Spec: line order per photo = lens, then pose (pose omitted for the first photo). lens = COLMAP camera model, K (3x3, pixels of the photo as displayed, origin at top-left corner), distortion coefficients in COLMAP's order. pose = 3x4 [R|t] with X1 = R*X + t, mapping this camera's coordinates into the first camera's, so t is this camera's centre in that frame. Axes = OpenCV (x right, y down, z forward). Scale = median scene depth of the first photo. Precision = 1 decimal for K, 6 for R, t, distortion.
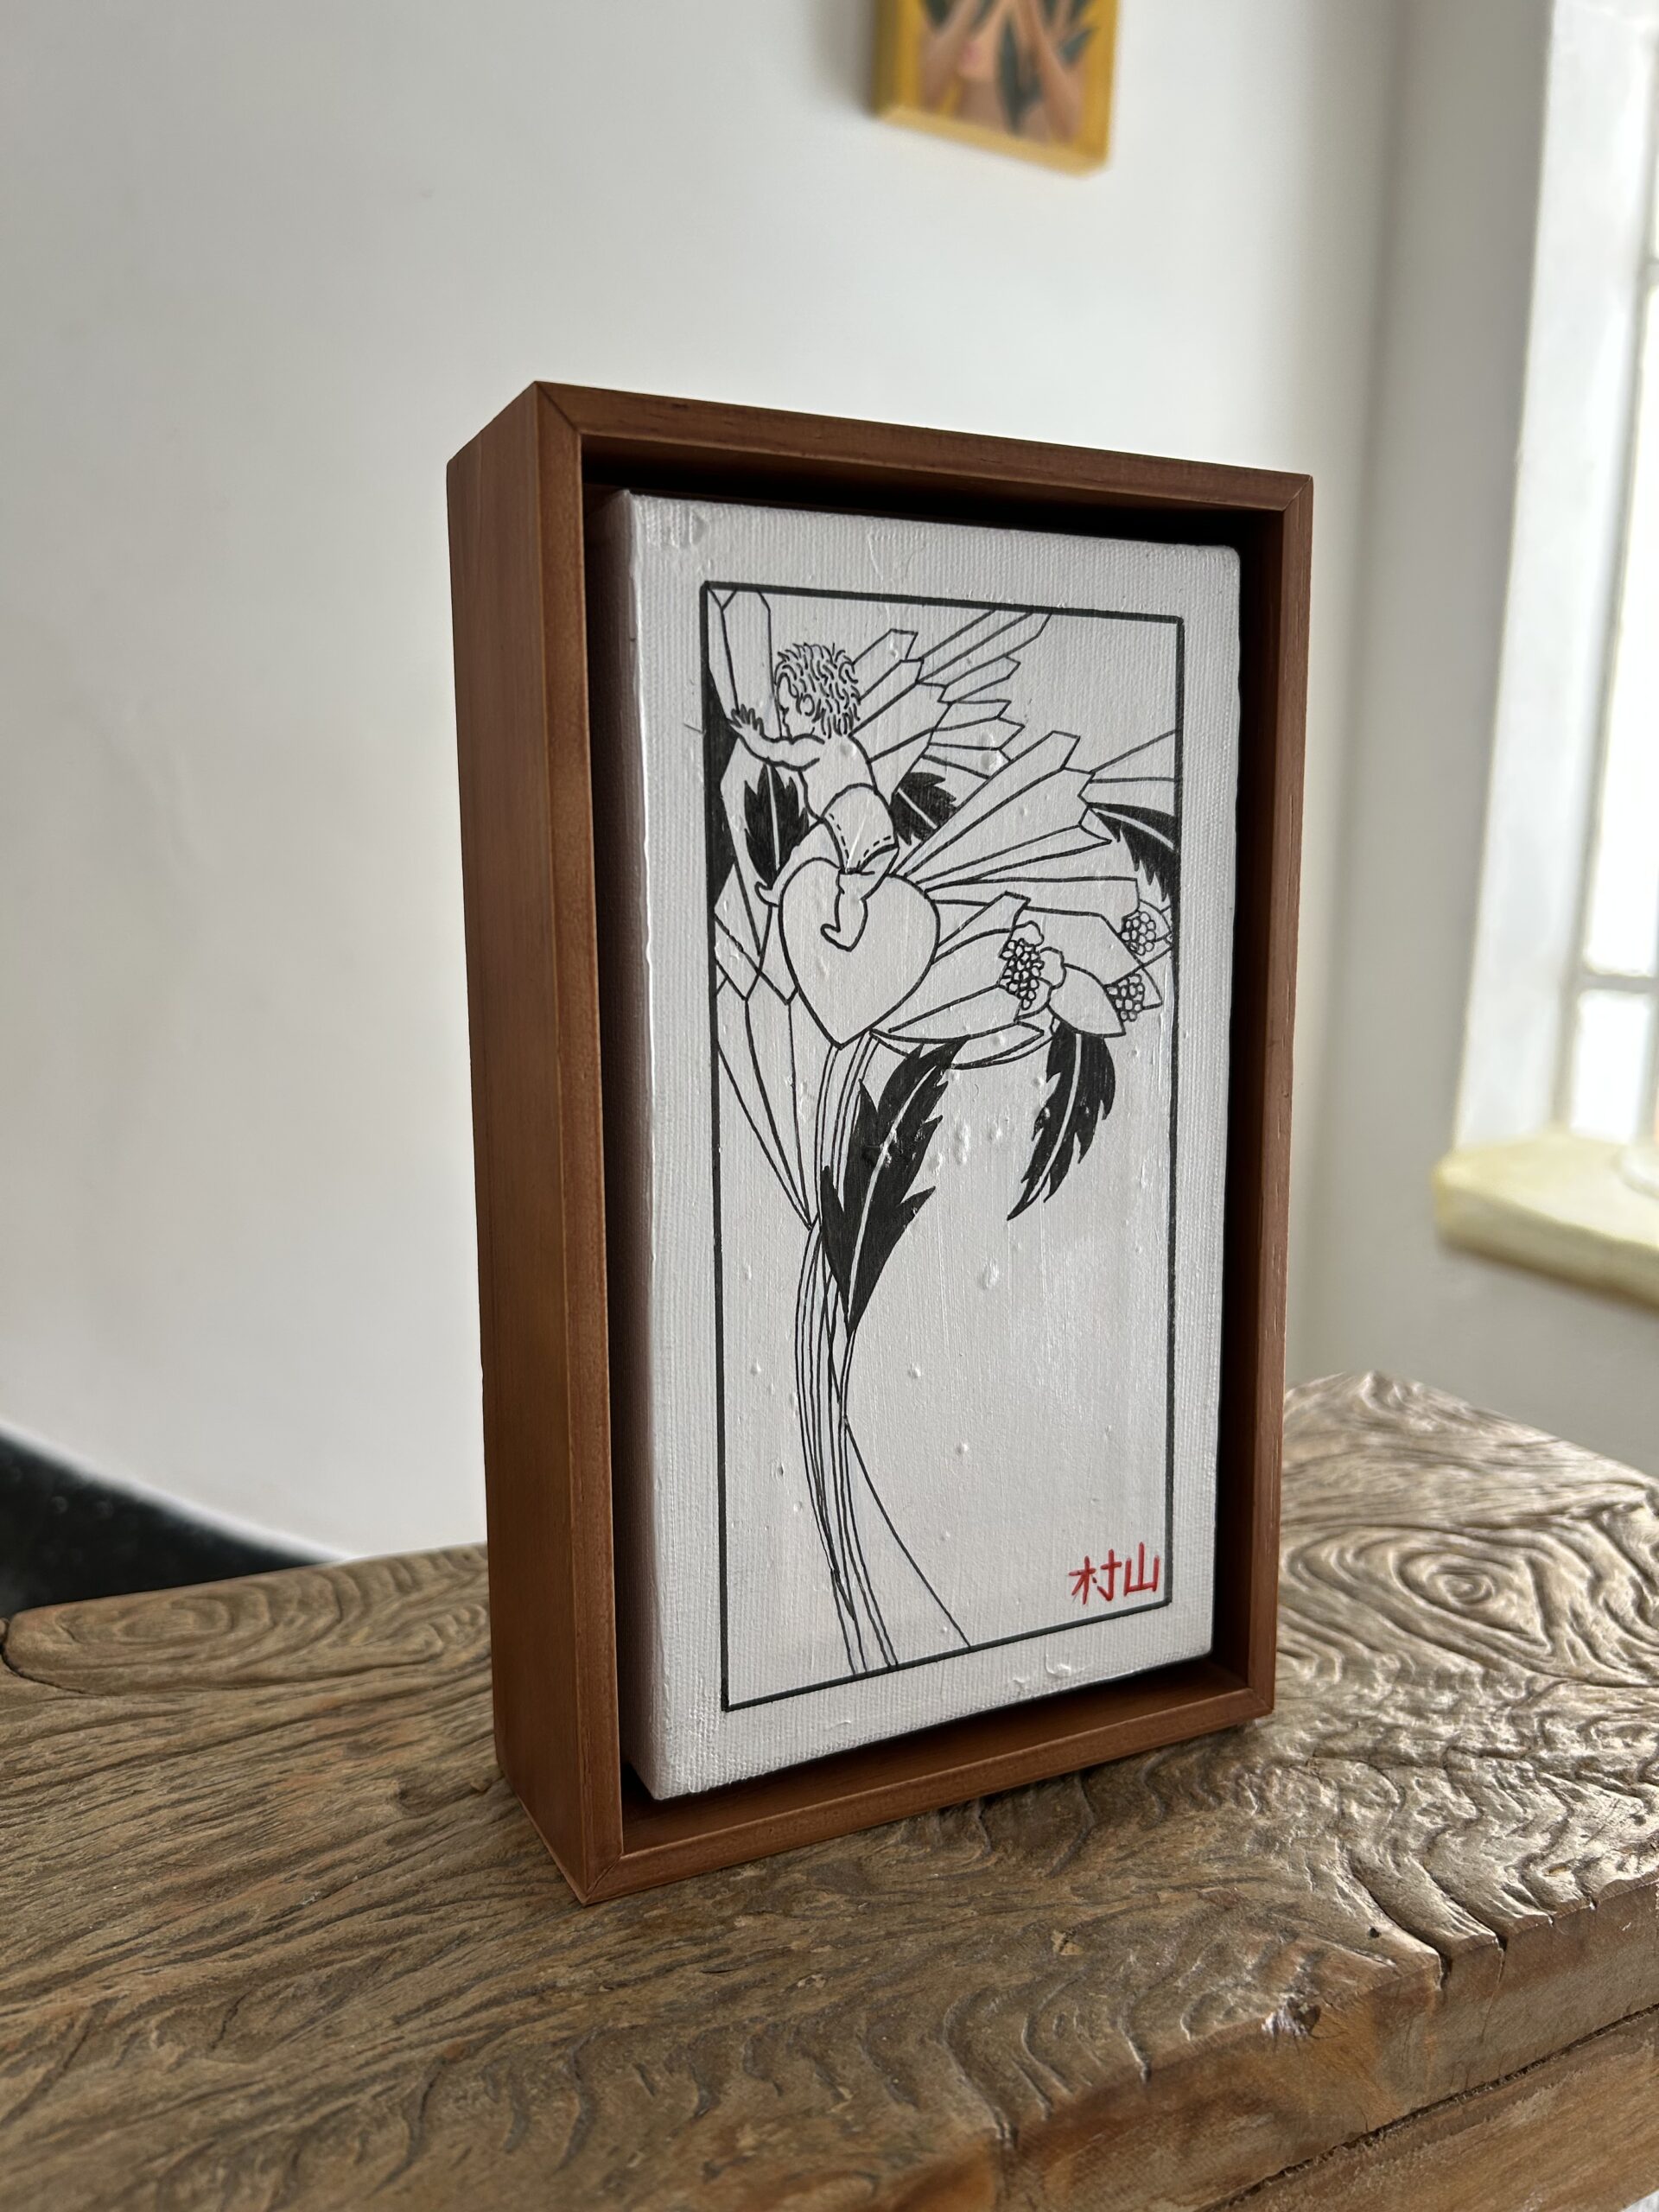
lens RADIAL K [[1738.4, 0, 827.7], [0, 1738.4, 1108.0], [0, 0, 1]] dist [0.017916, -0.039738]
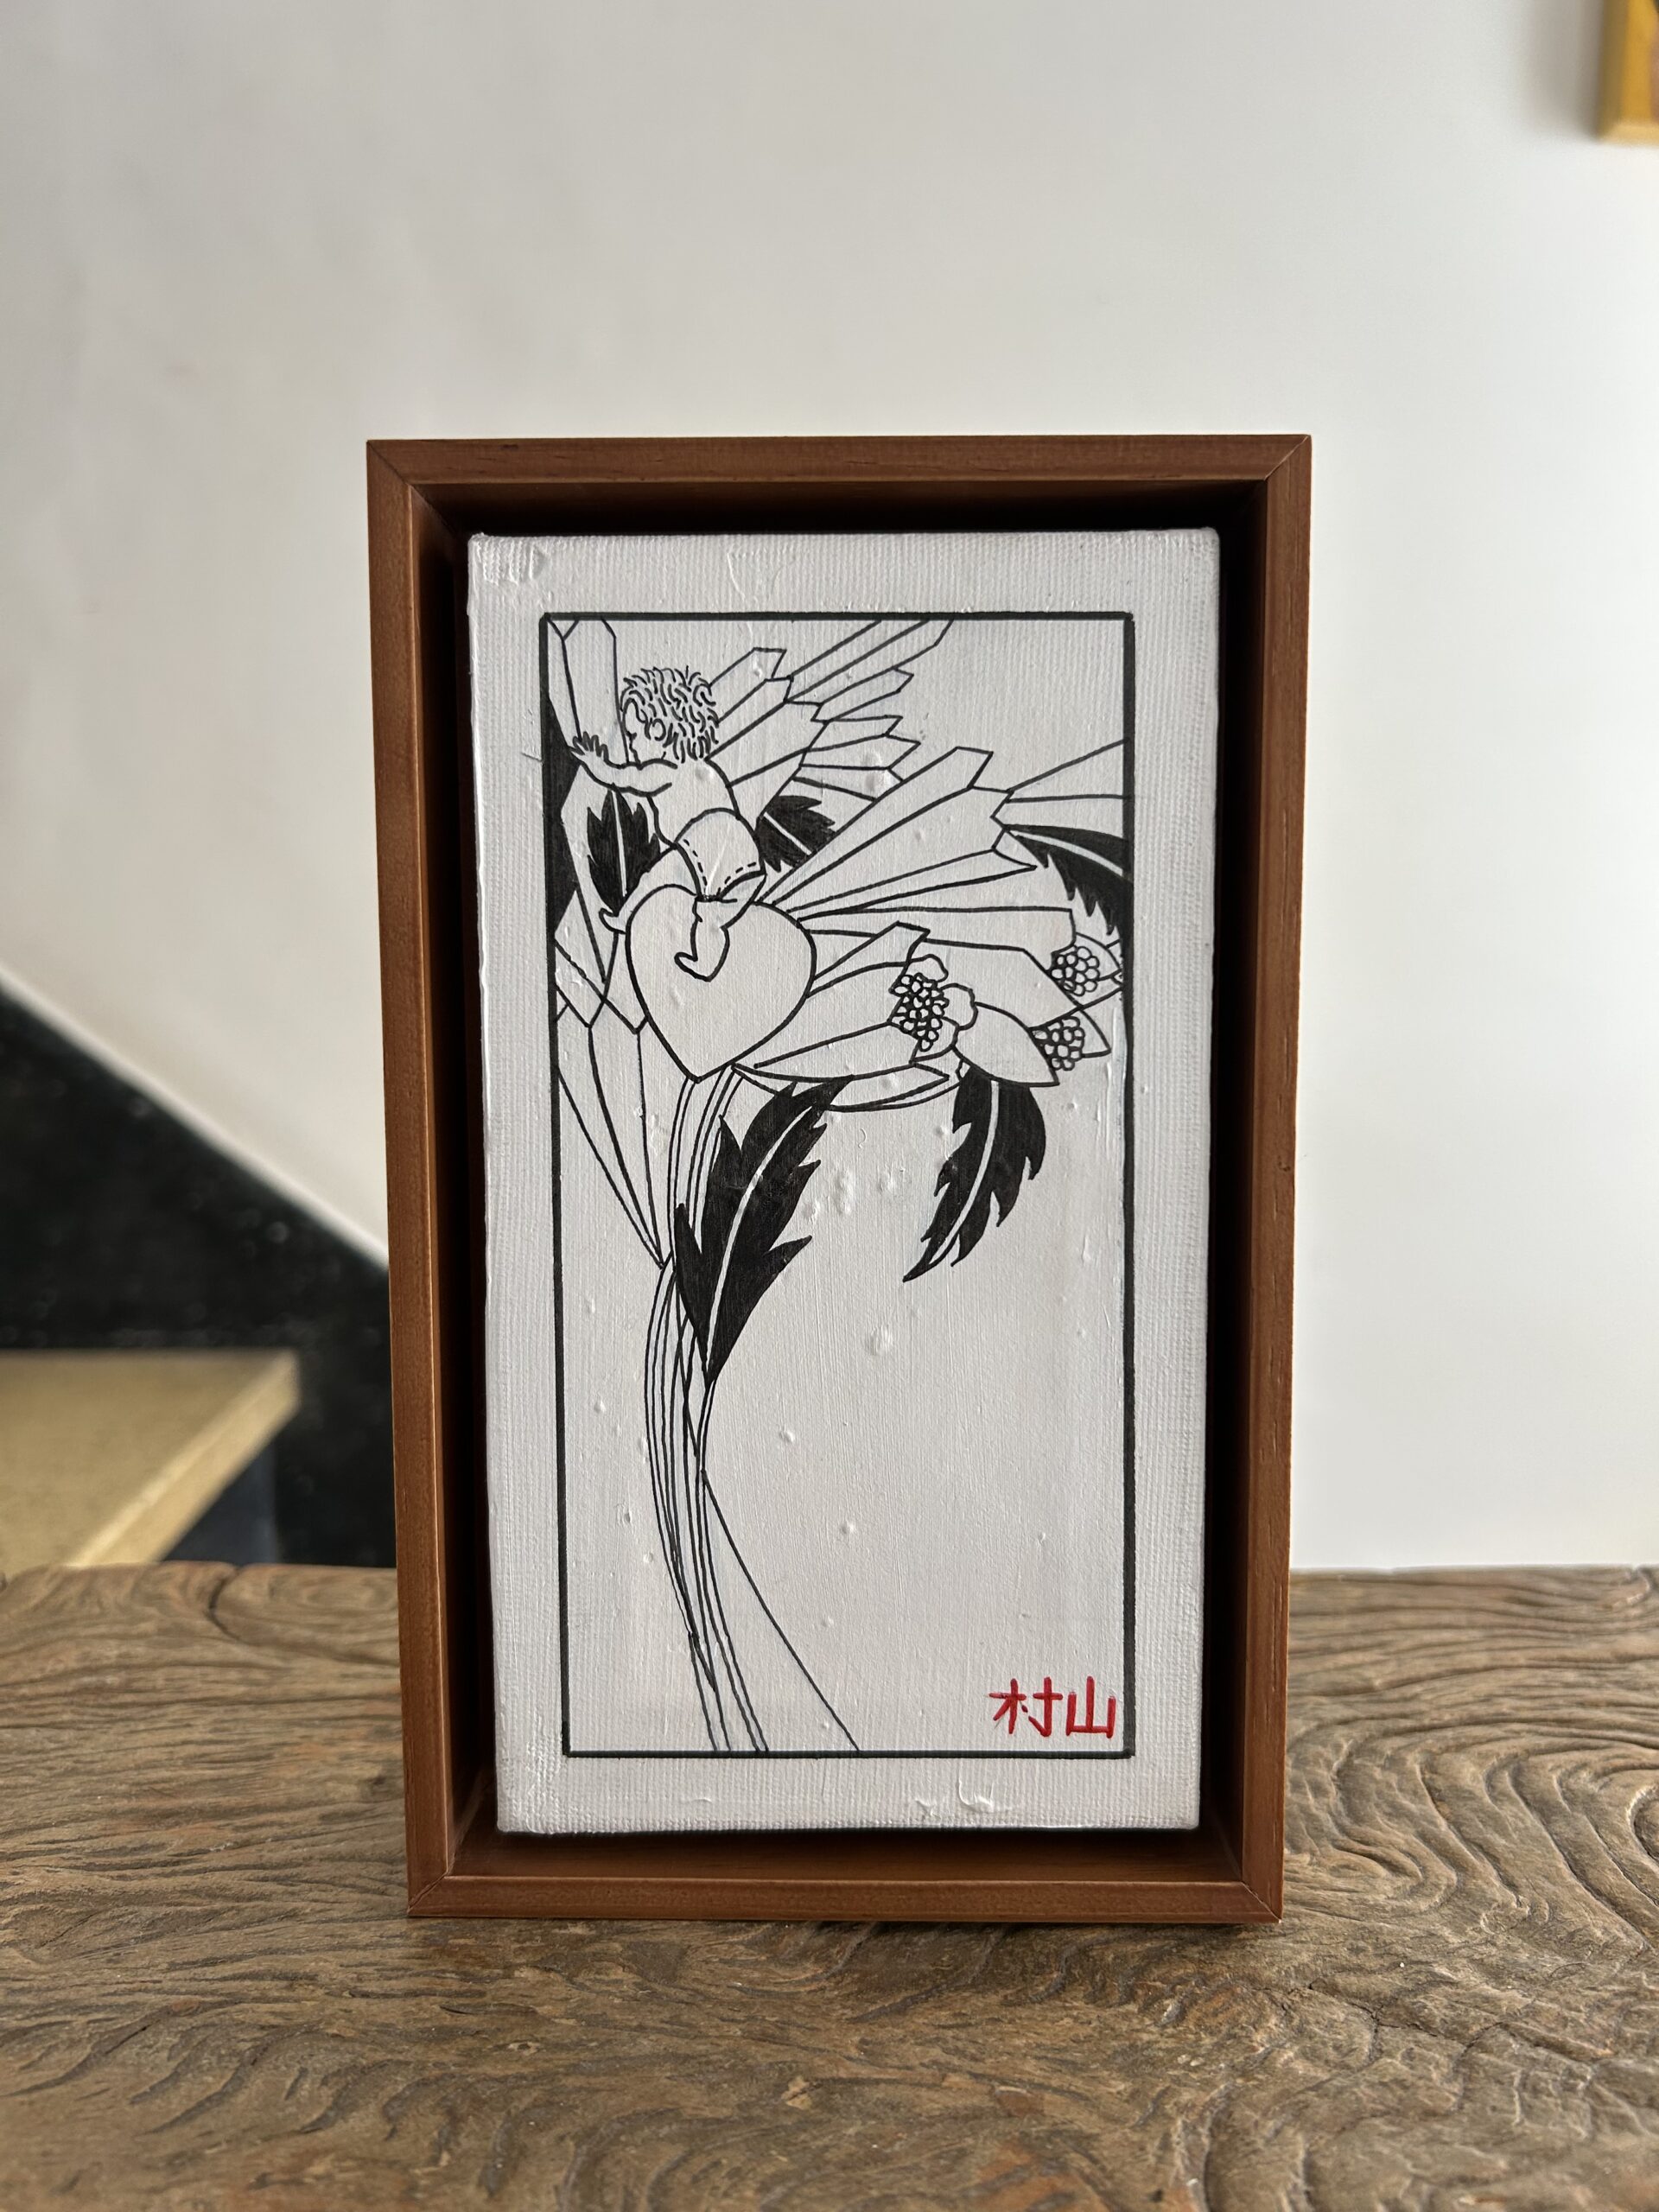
lens RADIAL K [[1738.4, 0, 824.2], [0, 1738.4, 1105.6], [0, 0, 1]] dist [0.017916, -0.039738]
pose [[0.888282, 0.040599, -0.457500, 0.498302], [-0.066384, 0.996975, -0.040419, 0.012573], [0.454475, 0.066275, 0.888290, 0.172765]]
